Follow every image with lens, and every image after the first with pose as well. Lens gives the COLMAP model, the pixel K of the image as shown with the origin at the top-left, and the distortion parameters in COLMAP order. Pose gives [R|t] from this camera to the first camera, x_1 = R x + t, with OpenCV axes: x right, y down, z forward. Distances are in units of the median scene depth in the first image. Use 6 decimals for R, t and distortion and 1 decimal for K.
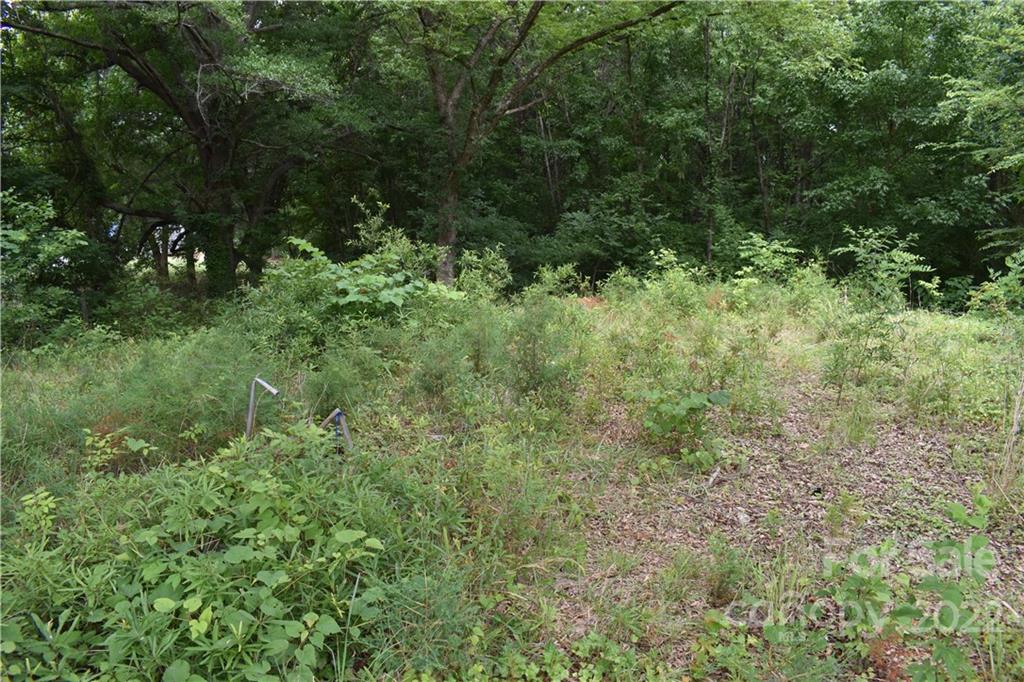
lens RADIAL K [[796.7, 0, 511.8], [0, 796.7, 341.1], [0, 0, 1]] dist [-0.098759, 0.020757]
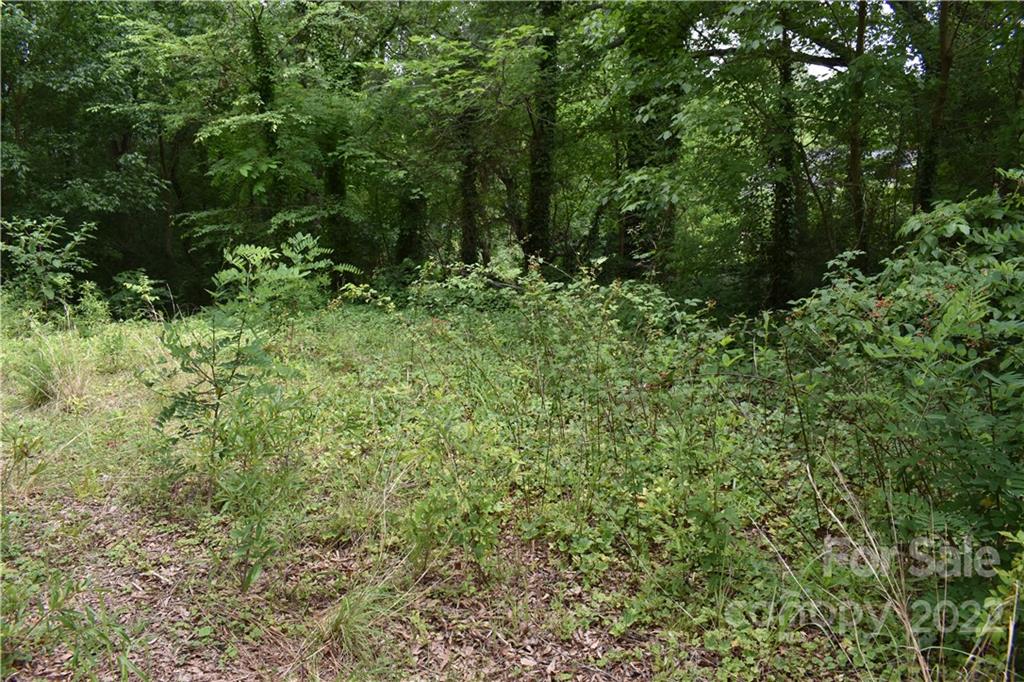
lens RADIAL K [[796.7, 0, 512.0], [0, 796.7, 341.6], [0, 0, 1]] dist [-0.098759, 0.020757]
pose [[0.499029, -0.149797, 0.853540, 0.038515], [0.139722, 0.985968, 0.091349, -0.025393], [-0.855247, 0.073673, 0.512956, 0.194000]]
